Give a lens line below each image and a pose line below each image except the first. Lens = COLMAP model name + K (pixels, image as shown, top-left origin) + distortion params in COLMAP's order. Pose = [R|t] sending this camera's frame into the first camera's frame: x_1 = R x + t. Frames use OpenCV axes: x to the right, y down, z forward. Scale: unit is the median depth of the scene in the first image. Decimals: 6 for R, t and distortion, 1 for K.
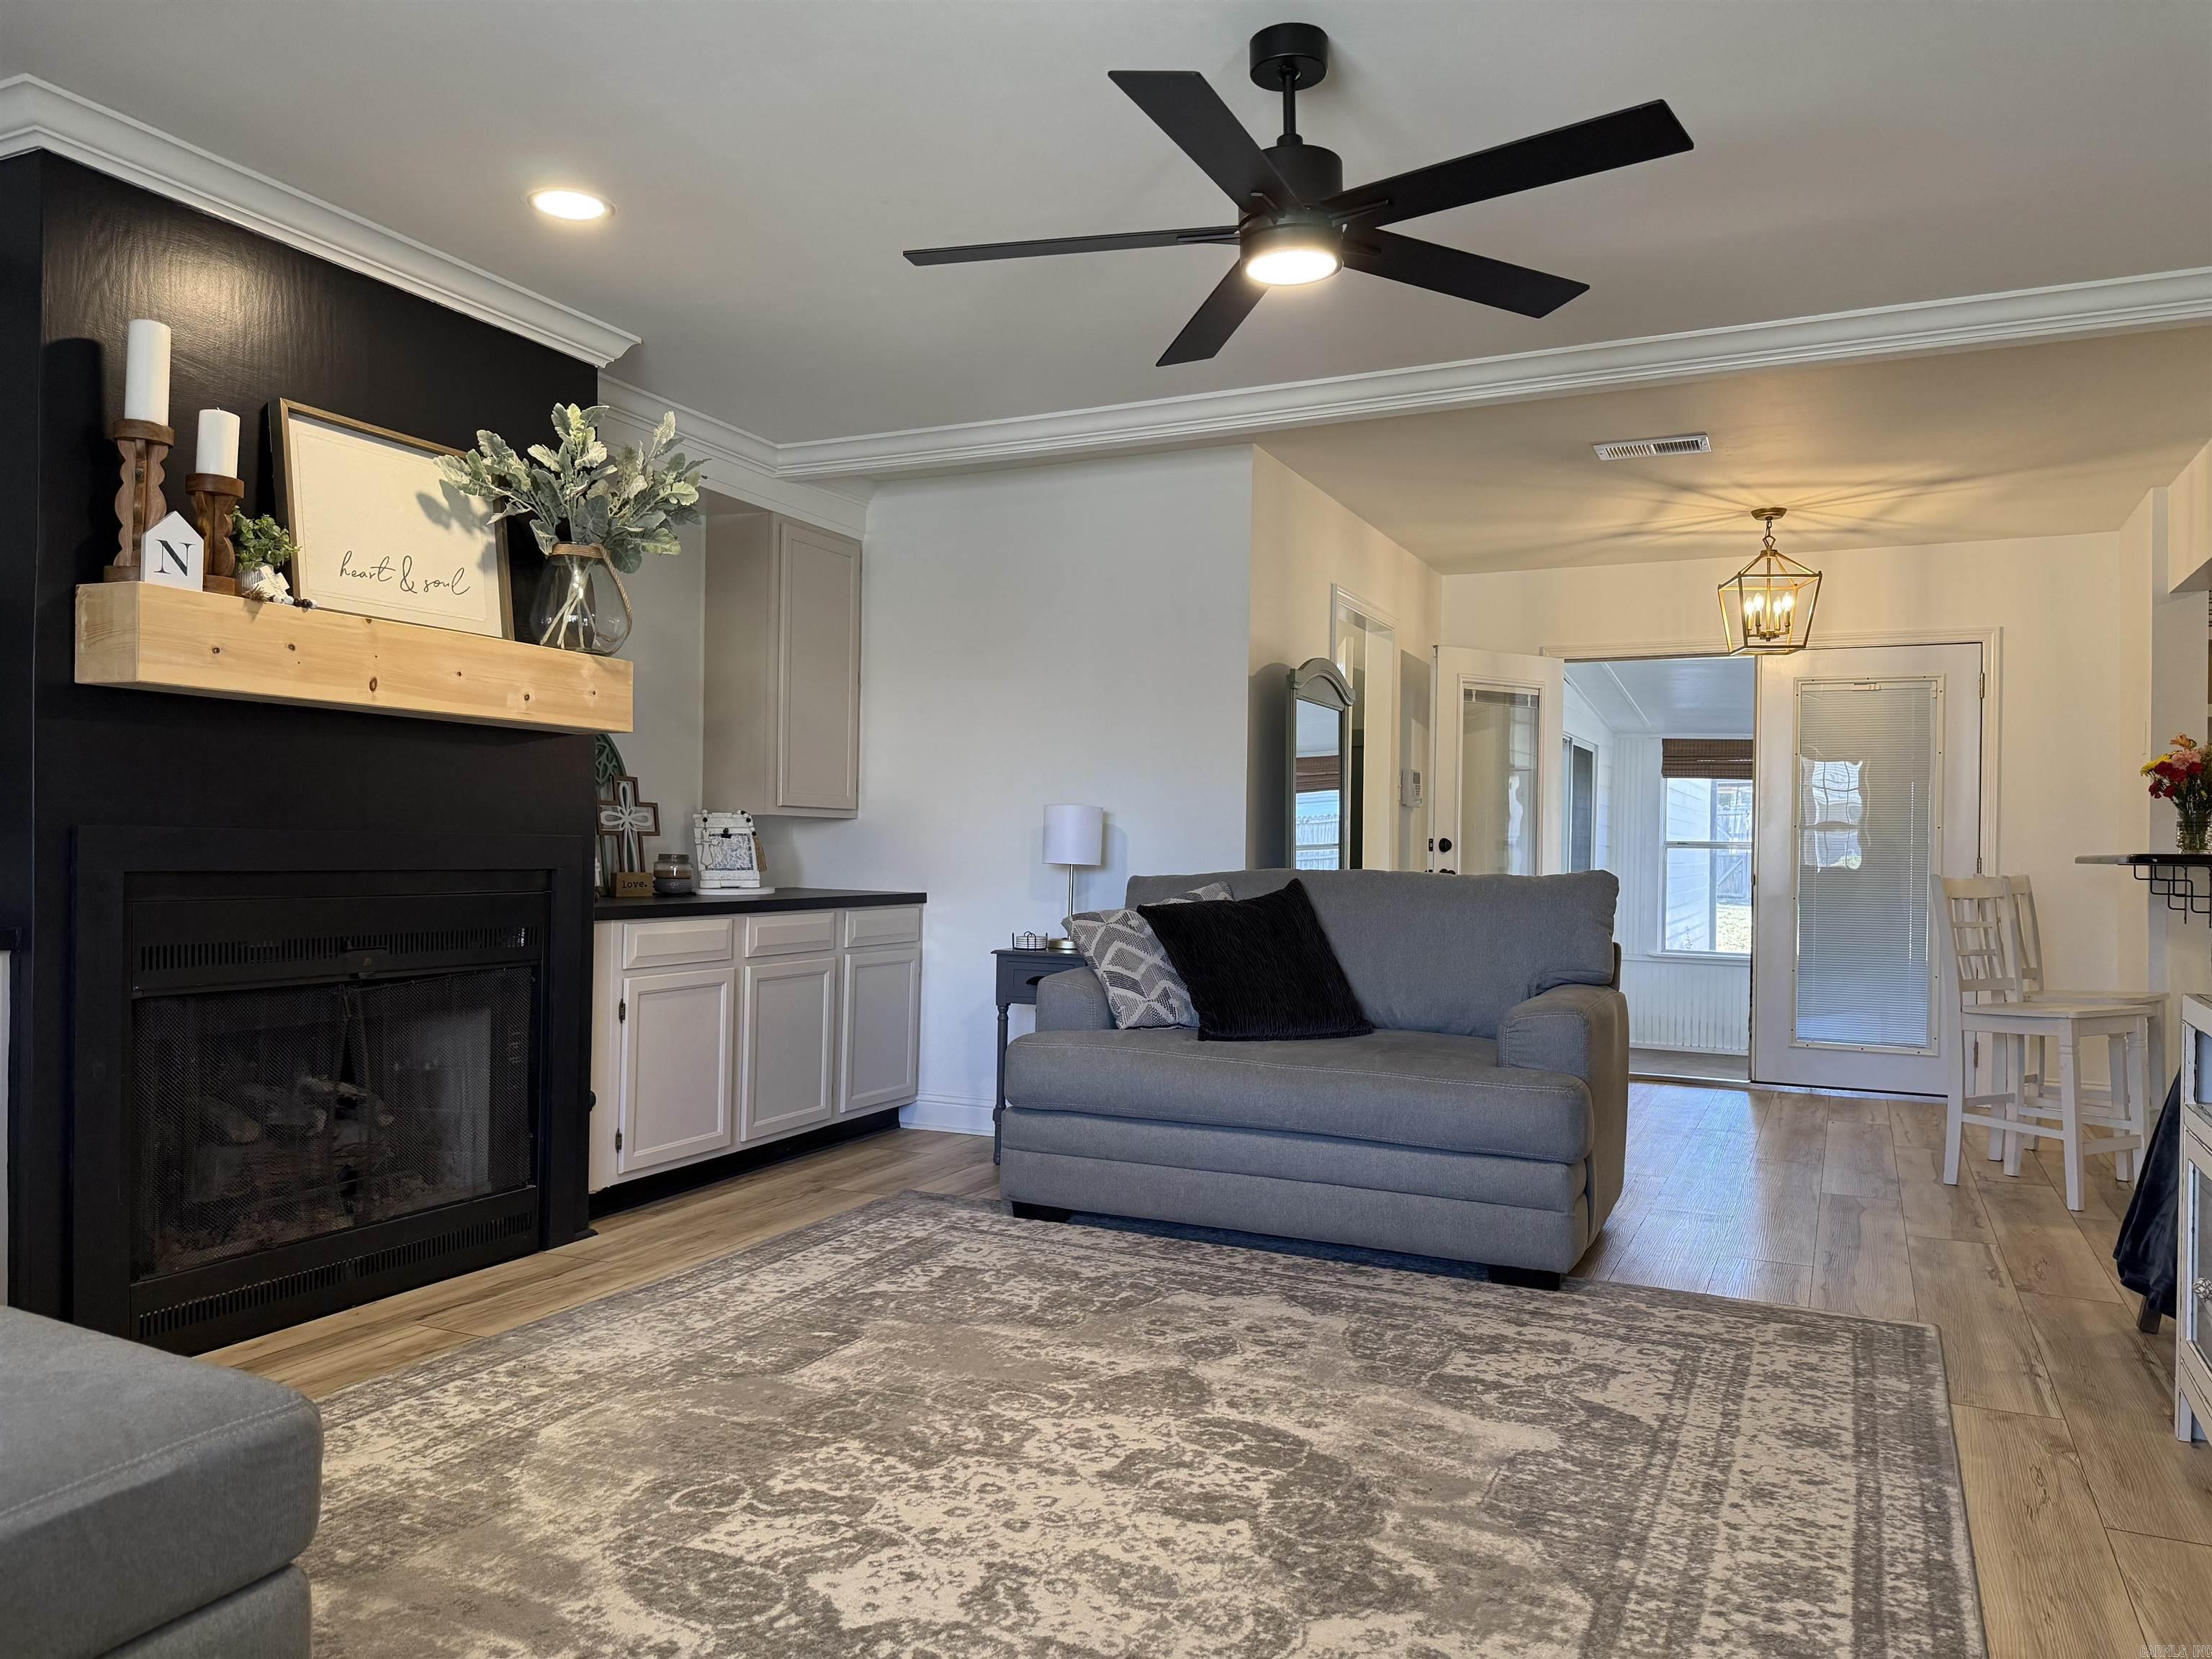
lens RADIAL K [[1557.8, 0, 1098.4], [0, 1557.8, 834.2], [0, 0, 1]] dist [0.021720, -0.030720]
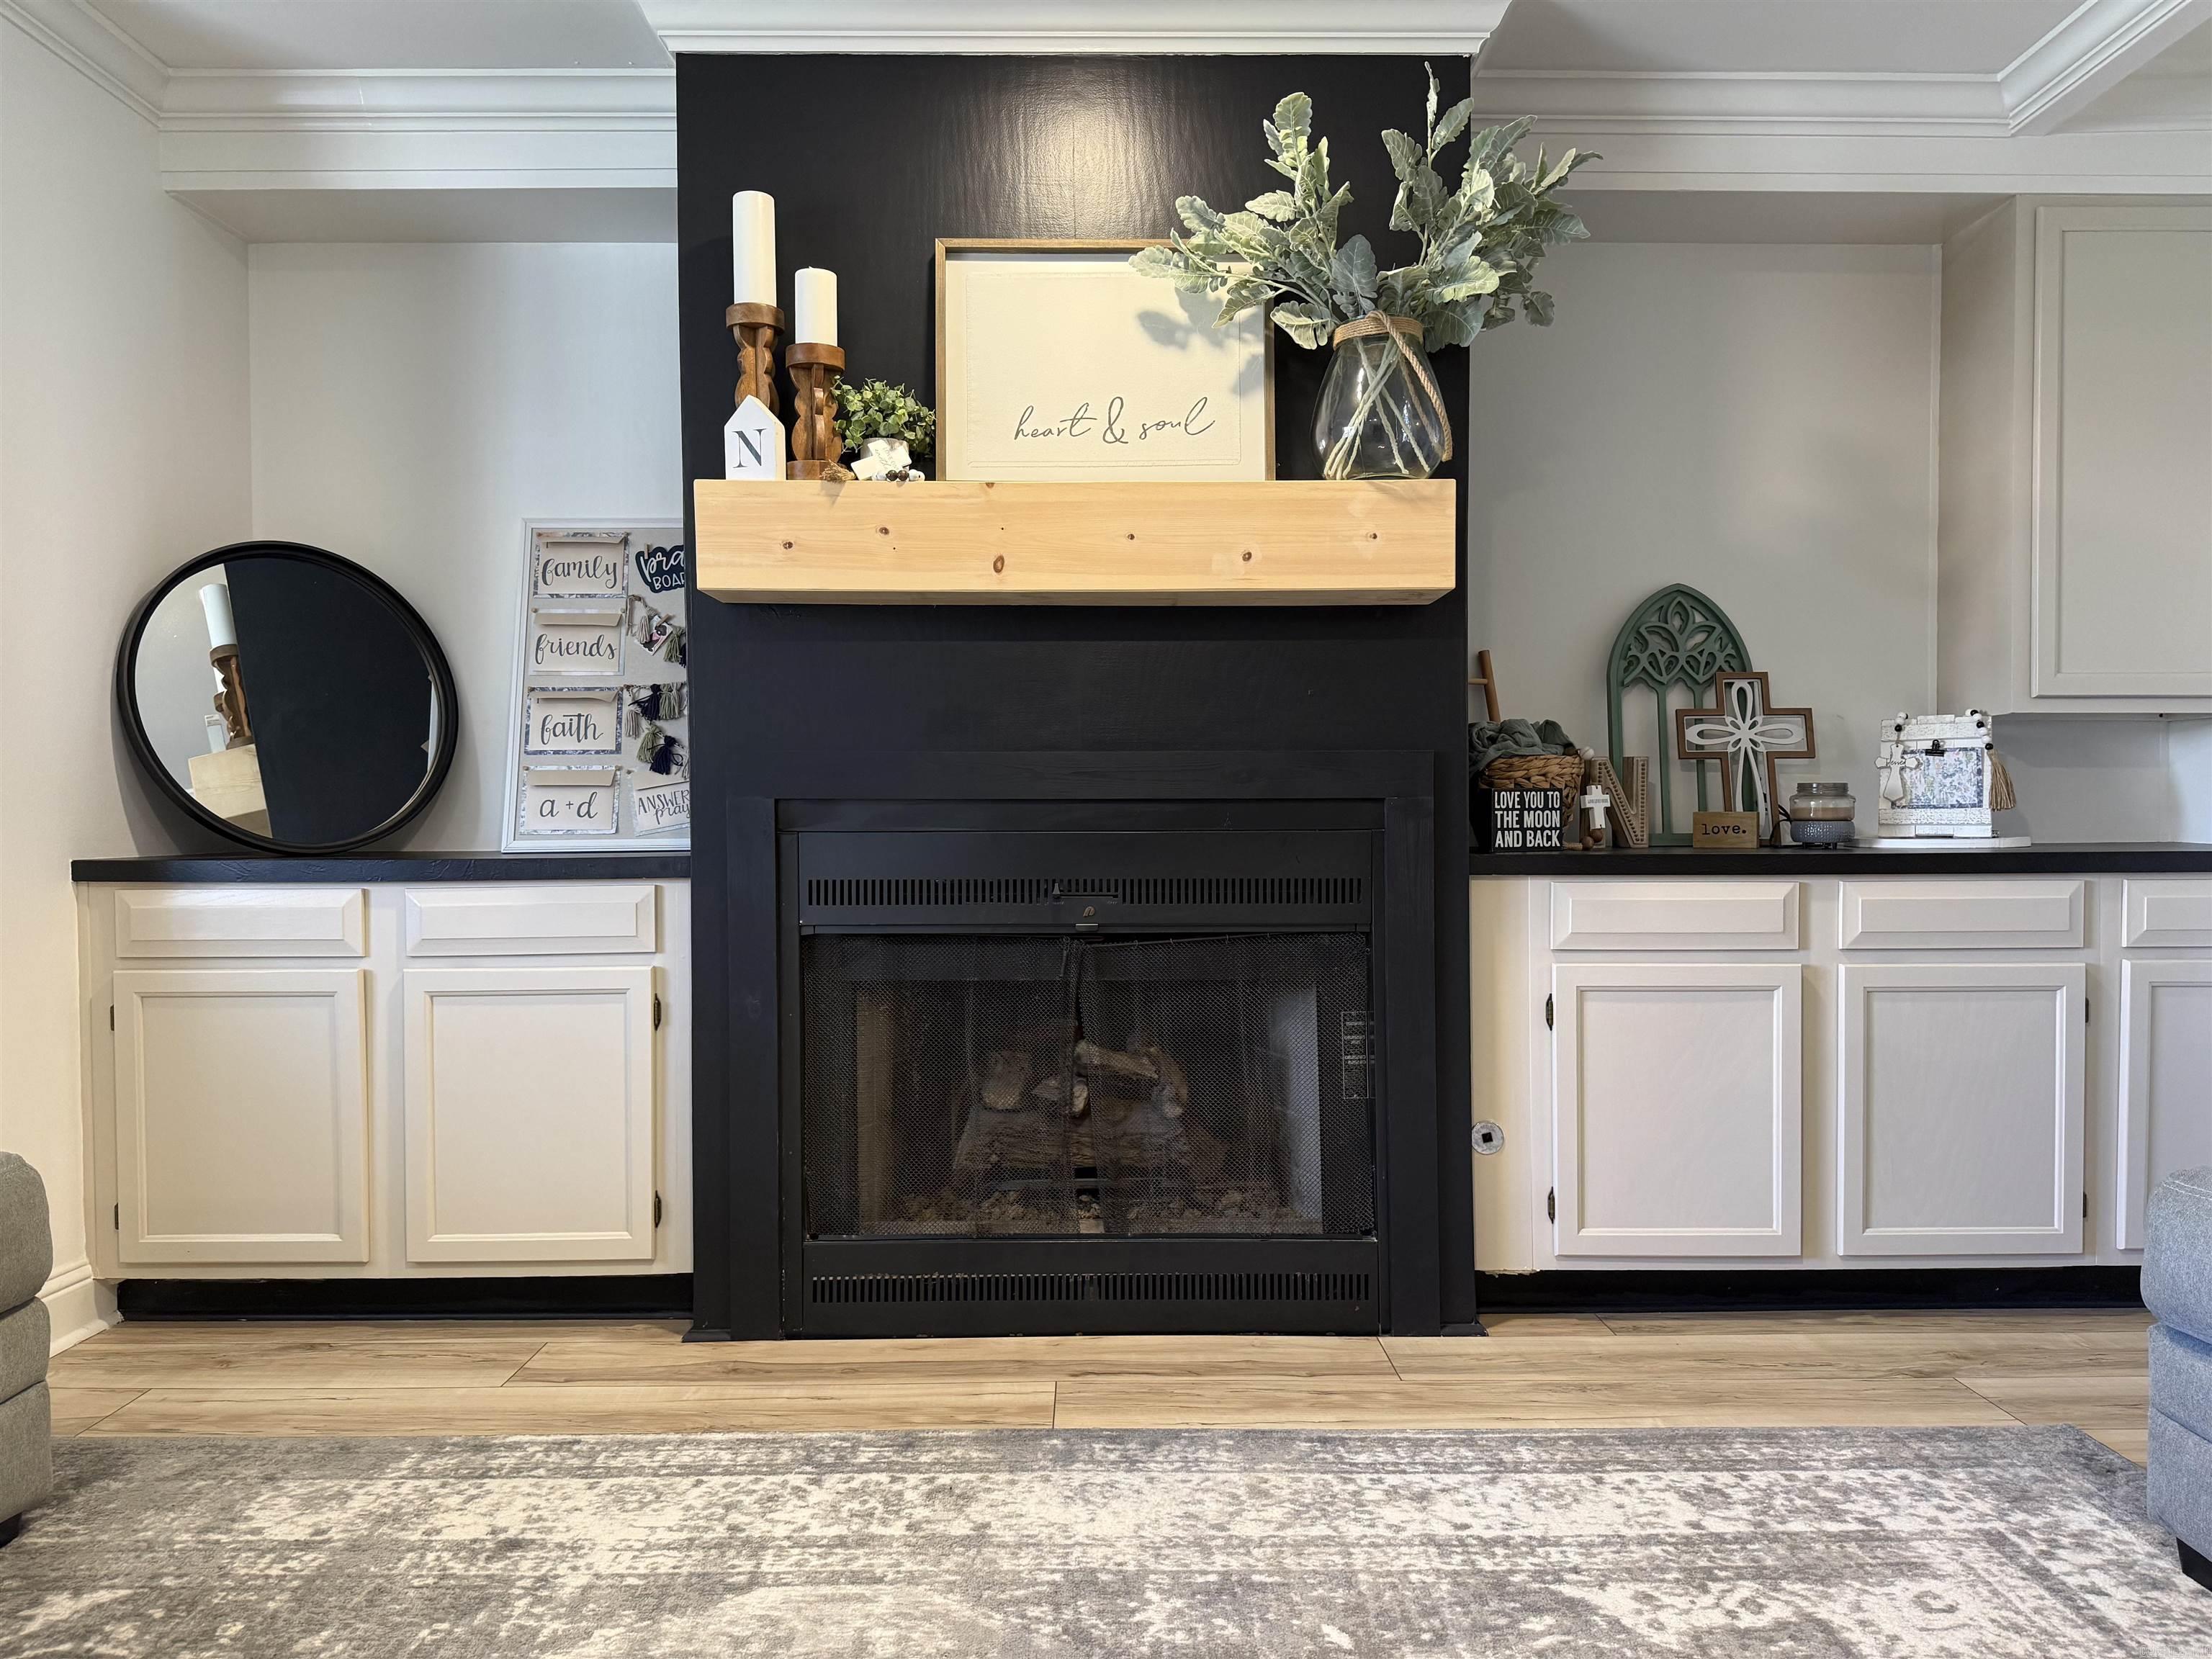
lens RADIAL K [[1557.8, 0, 1082.1], [0, 1557.8, 839.2], [0, 0, 1]] dist [0.021720, -0.030720]
pose [[0.438247, 0.004592, -0.898843, 0.267825], [0.014771, 0.999815, 0.012310, 0.035526], [0.898733, -0.018671, 0.438098, 0.682870]]
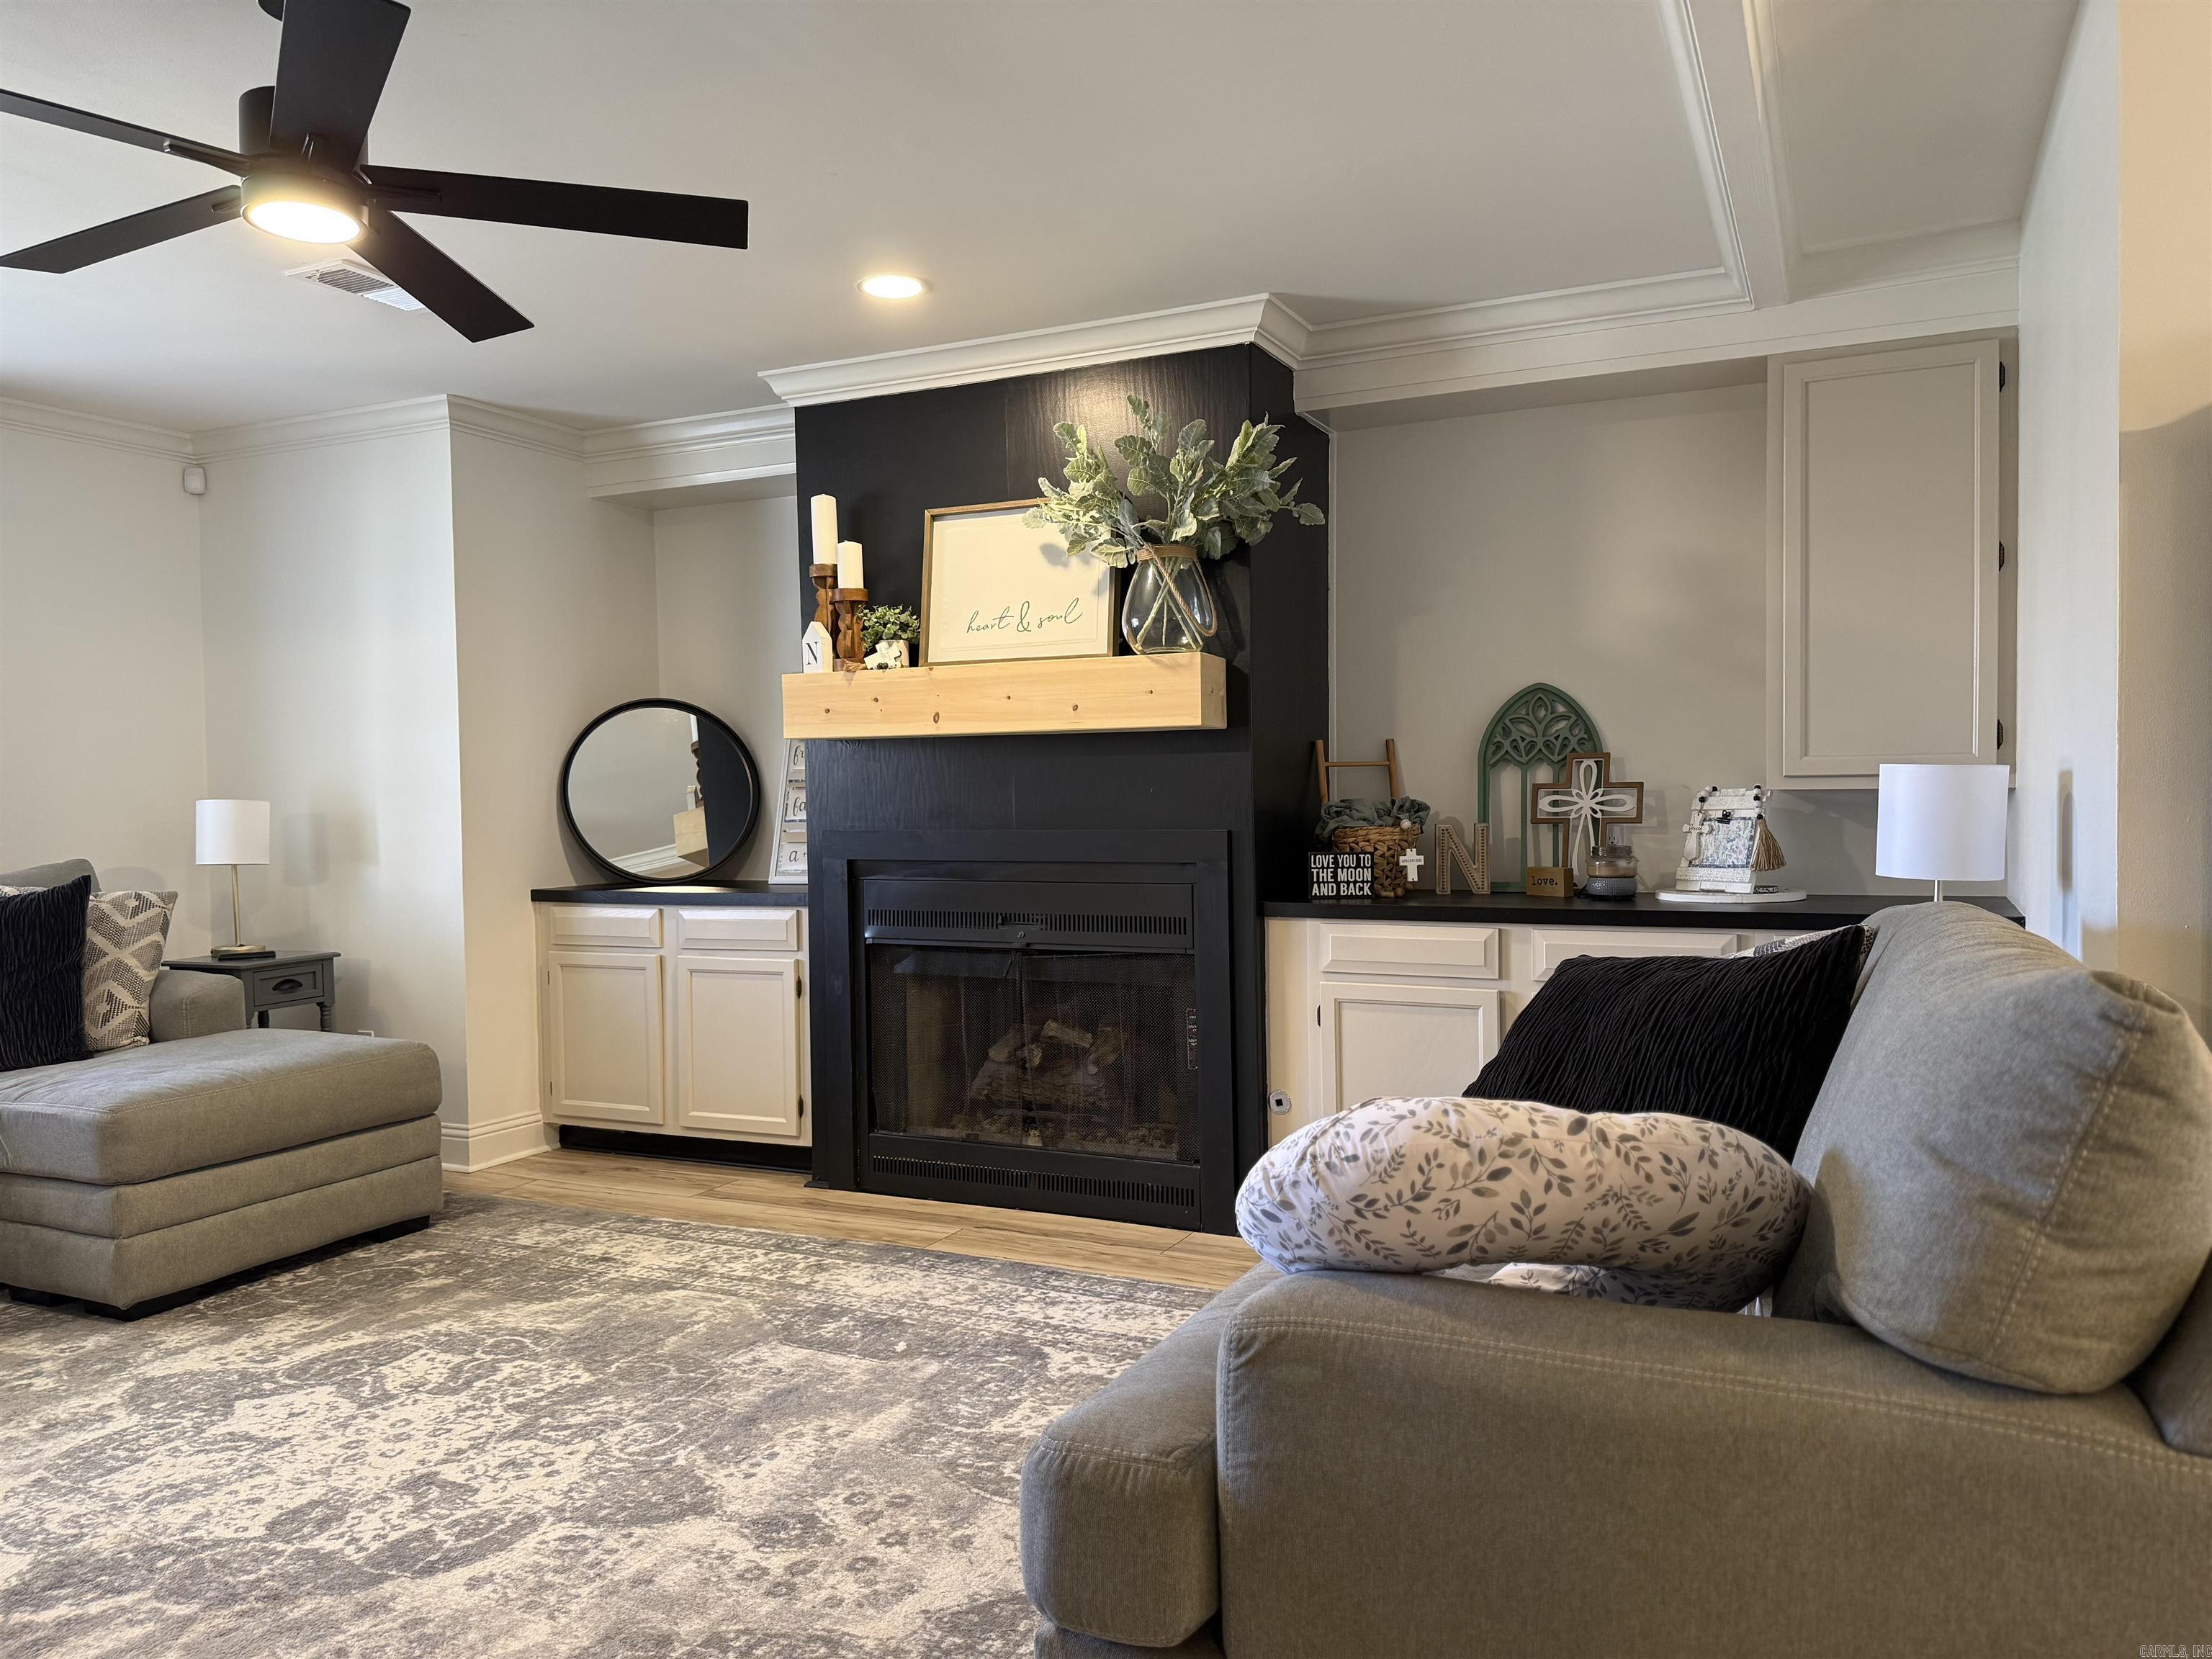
lens RADIAL K [[1557.8, 0, 1114.3], [0, 1557.8, 821.7], [0, 0, 1]] dist [0.021720, -0.030720]
pose [[0.011080, 0.010237, -0.999886, 0.807951], [0.021768, 0.999708, 0.010477, -0.020966], [0.999702, -0.021882, 0.010854, 1.122341]]
